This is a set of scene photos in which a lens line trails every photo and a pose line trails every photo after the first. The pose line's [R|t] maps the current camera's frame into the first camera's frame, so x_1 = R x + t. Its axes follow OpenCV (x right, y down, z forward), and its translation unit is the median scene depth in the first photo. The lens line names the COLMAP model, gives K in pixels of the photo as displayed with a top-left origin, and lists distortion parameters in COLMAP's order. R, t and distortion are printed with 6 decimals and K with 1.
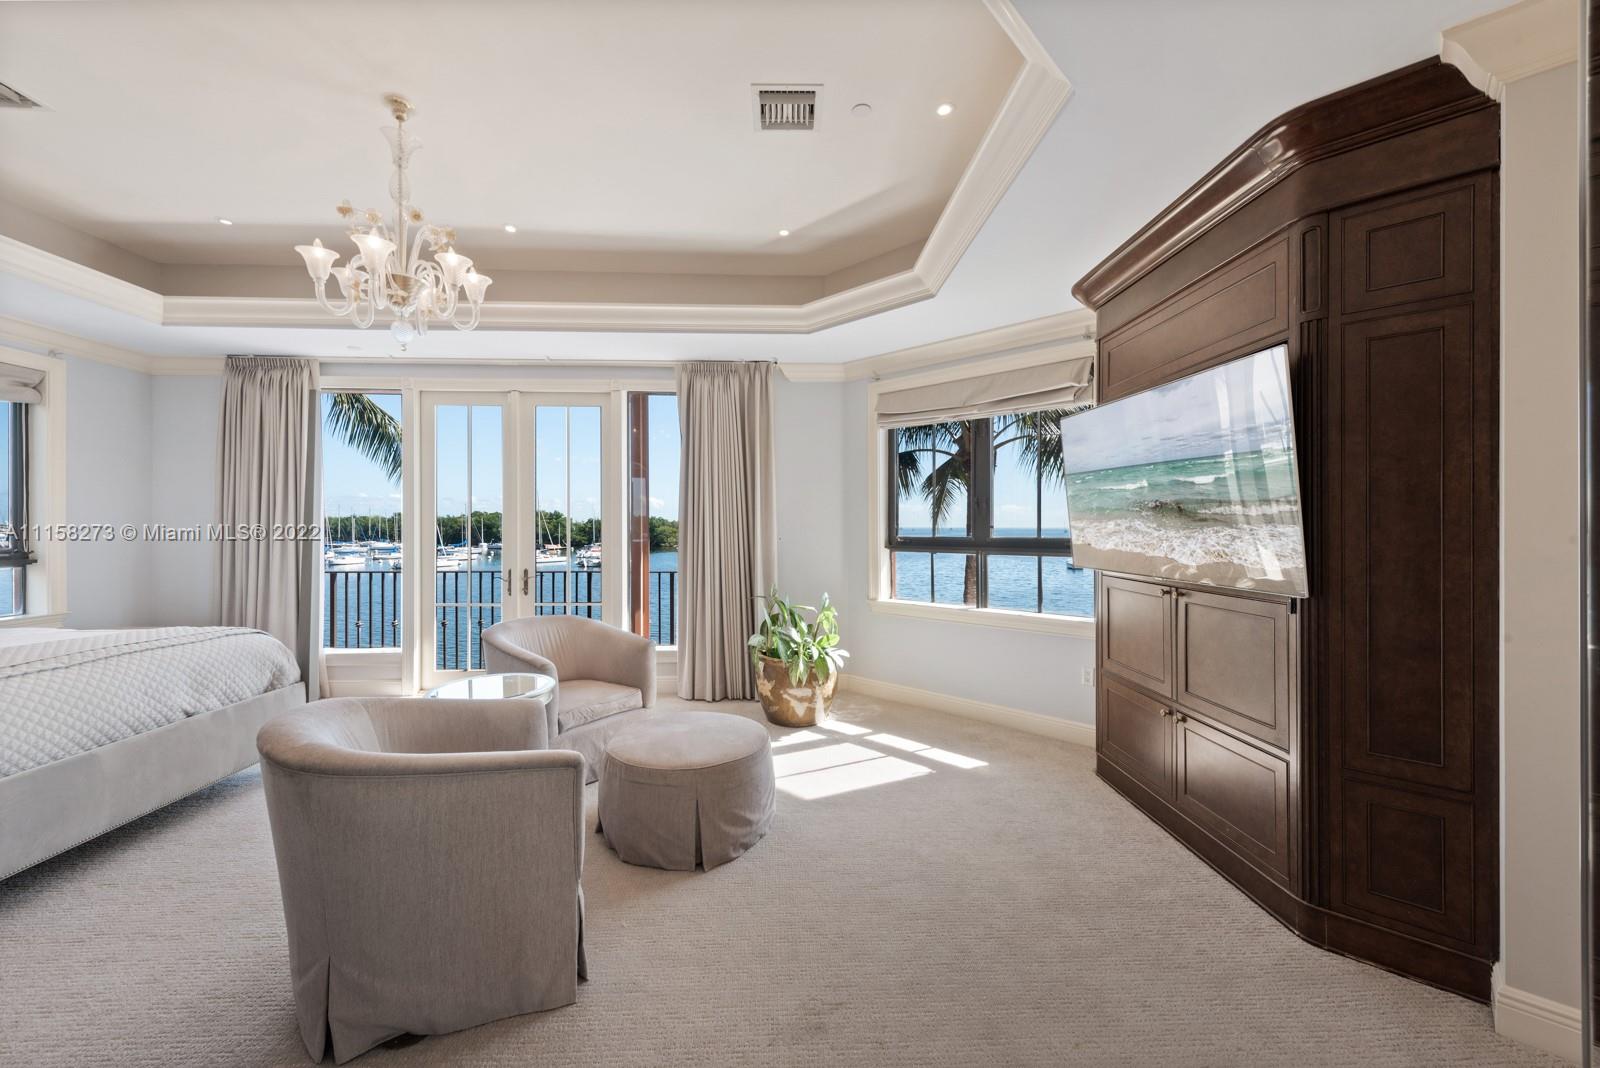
lens RADIAL K [[626.9, 0, 799.3], [0, 626.9, 524.5], [0, 0, 1]] dist [0.011269, -0.000941]
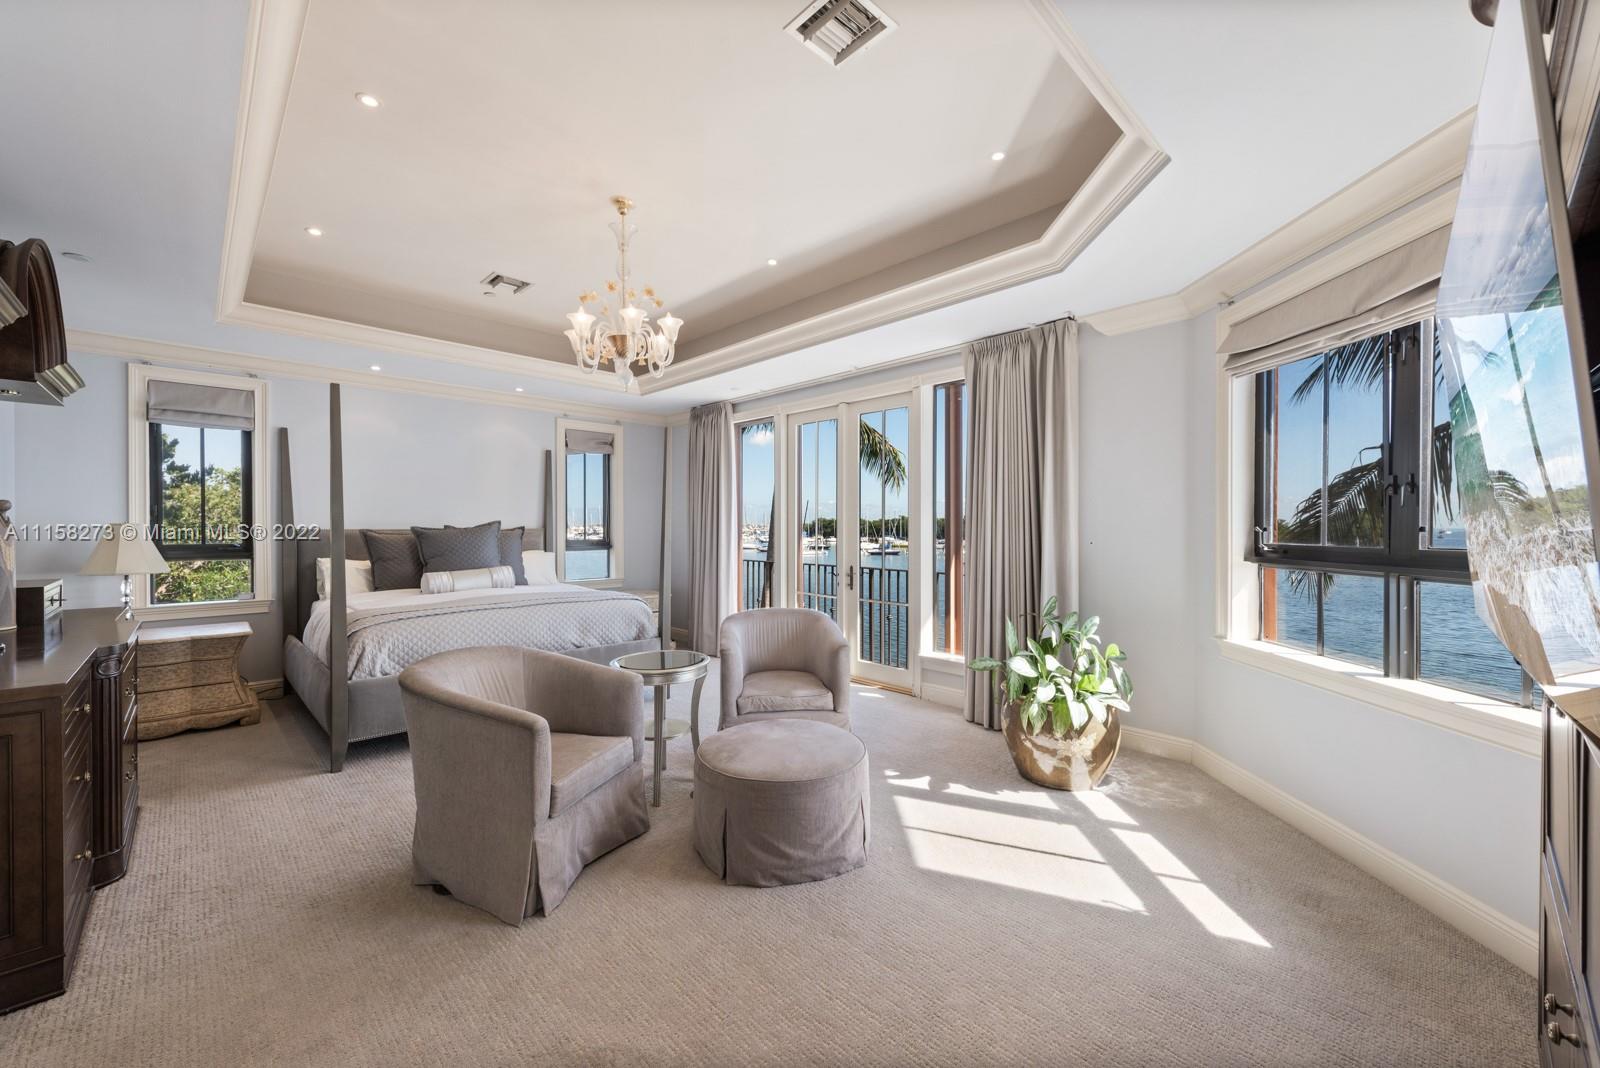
lens RADIAL K [[626.9, 0, 806.1], [0, 626.9, 528.9], [0, 0, 1]] dist [0.011269, -0.000941]
pose [[0.665554, 0.002970, -0.746344, 0.410703], [-0.000362, 0.999993, 0.003657, 0.003695], [0.746349, -0.002164, 0.665551, 0.288235]]
